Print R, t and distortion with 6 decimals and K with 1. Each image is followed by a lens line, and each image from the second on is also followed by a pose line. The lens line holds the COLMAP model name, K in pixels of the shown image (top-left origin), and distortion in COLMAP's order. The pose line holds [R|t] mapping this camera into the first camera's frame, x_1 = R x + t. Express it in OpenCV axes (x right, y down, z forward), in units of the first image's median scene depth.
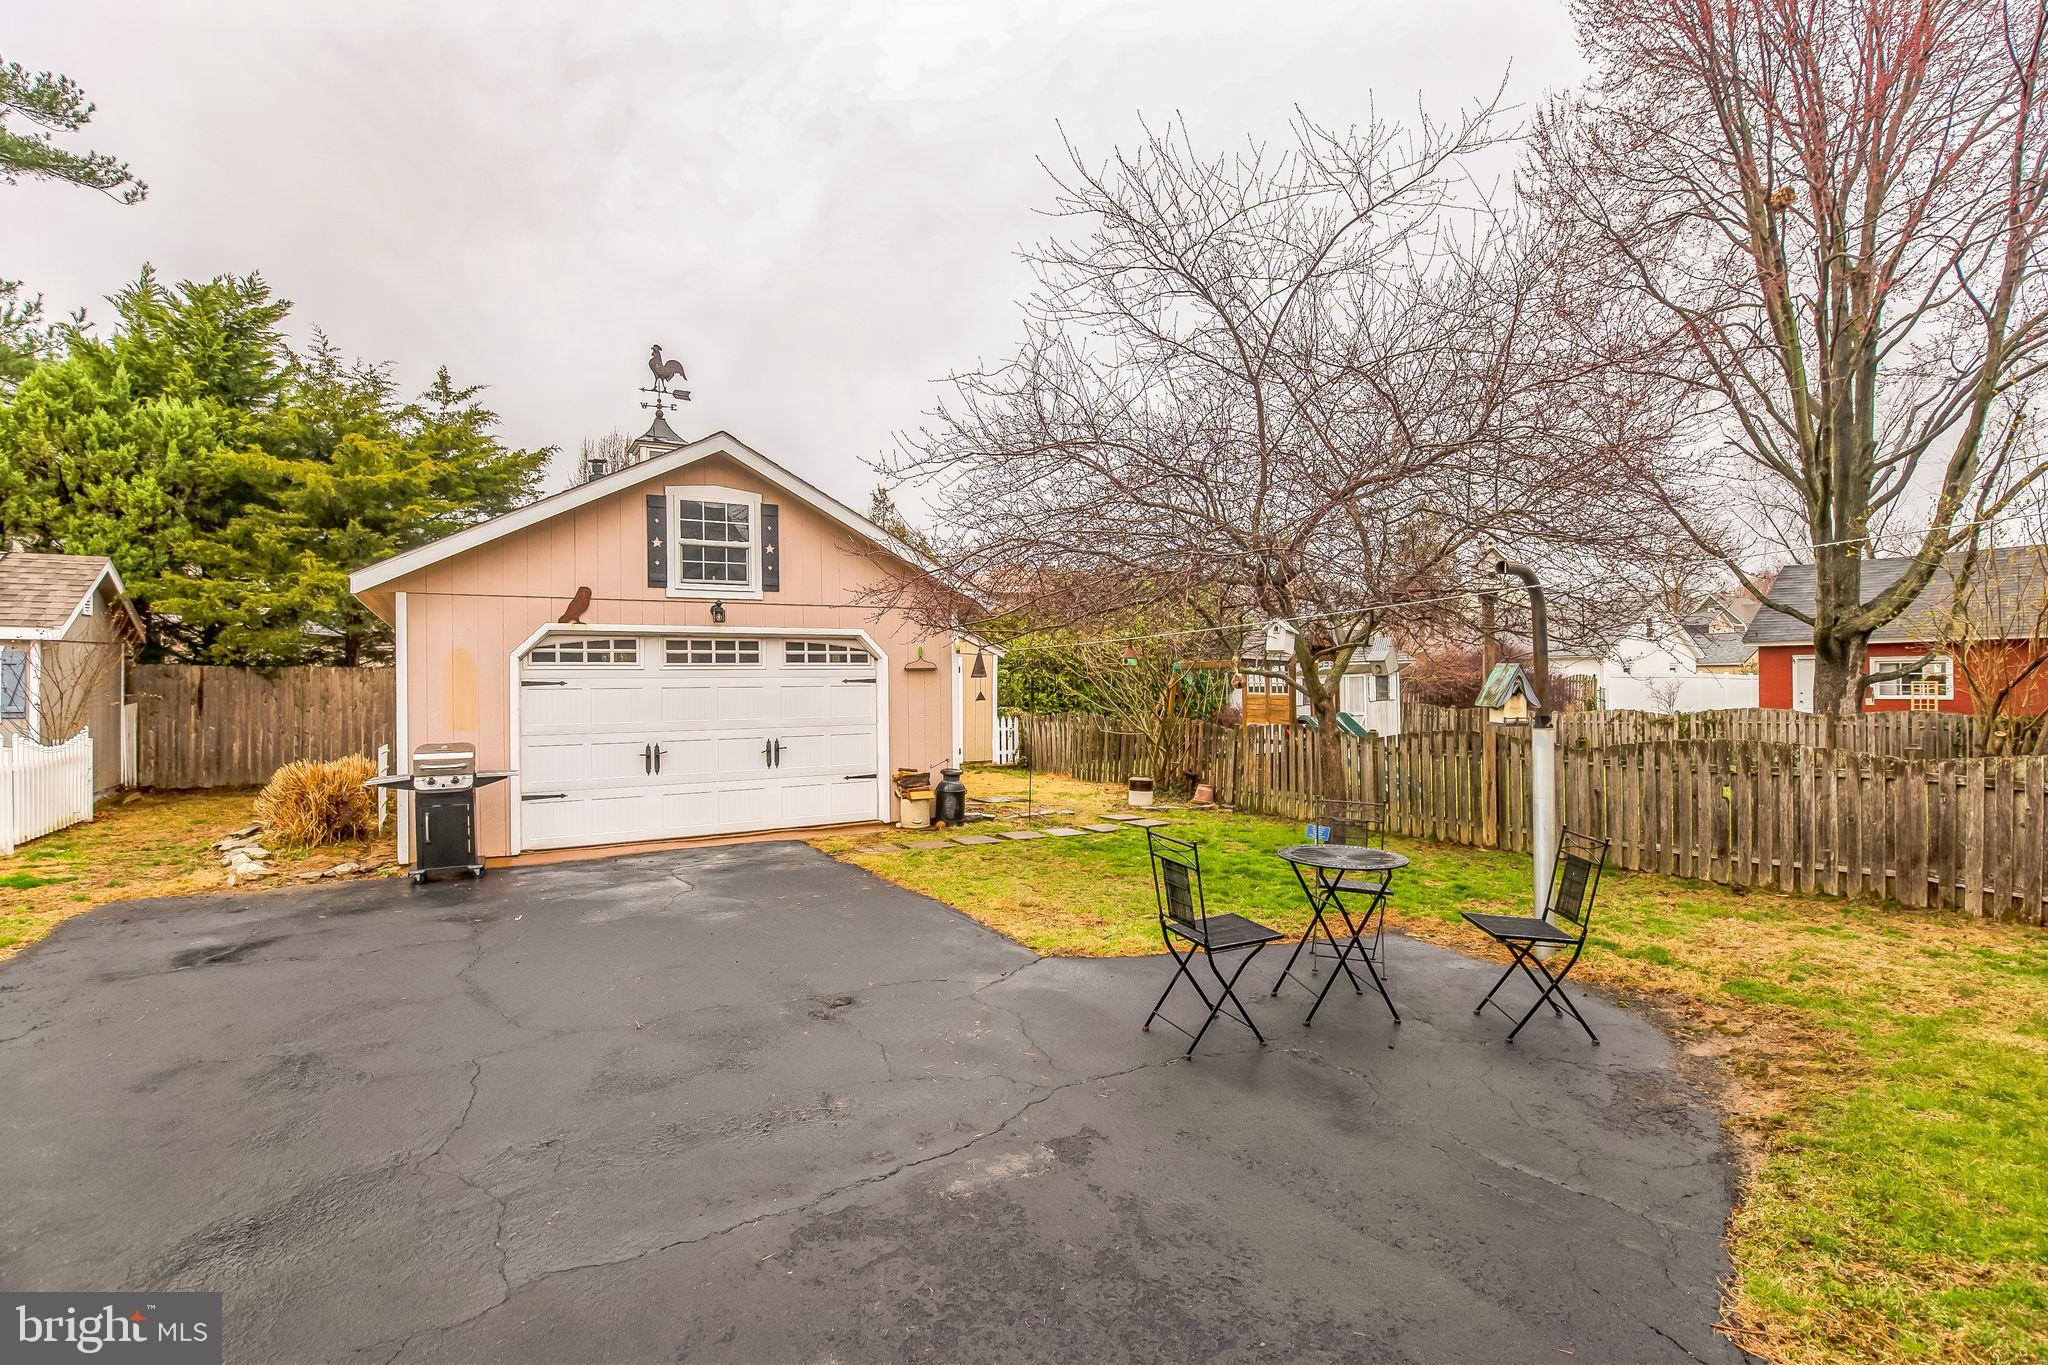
lens RADIAL K [[952.6, 0, 1022.9], [0, 952.6, 681.3], [0, 0, 1]] dist [-0.040985, 0.006654]
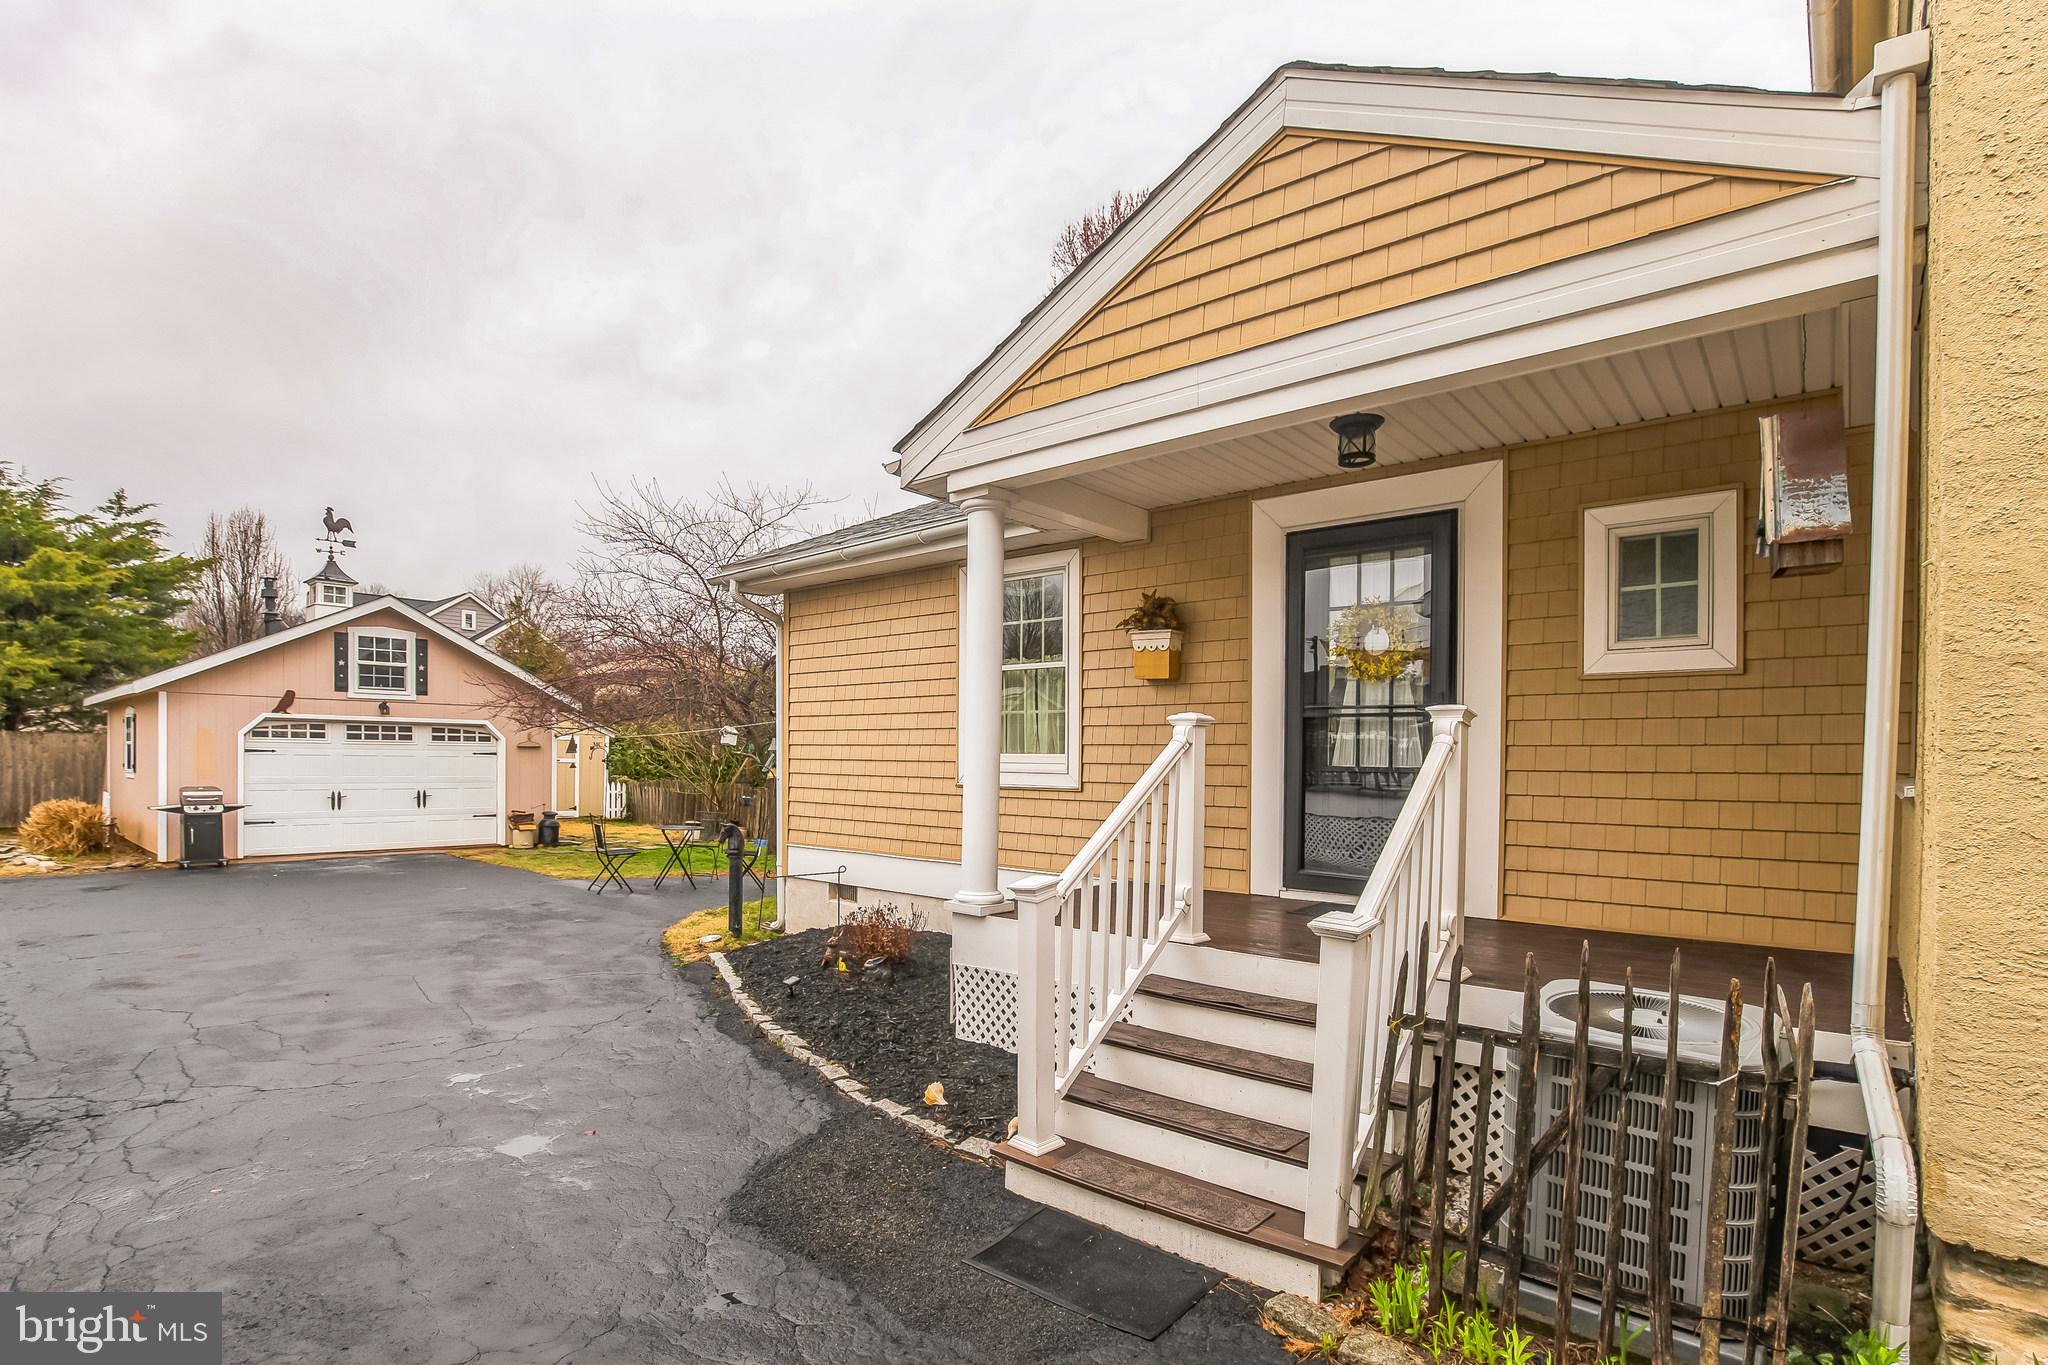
lens RADIAL K [[952.6, 0, 1026.2], [0, 952.6, 777.9], [0, 0, 1]] dist [-0.040985, 0.006654]
pose [[0.945970, 0.017261, 0.323795, 0.178391], [-0.023614, 0.999598, 0.015701, -0.006172], [-0.323393, -0.022499, 0.945997, -0.783712]]
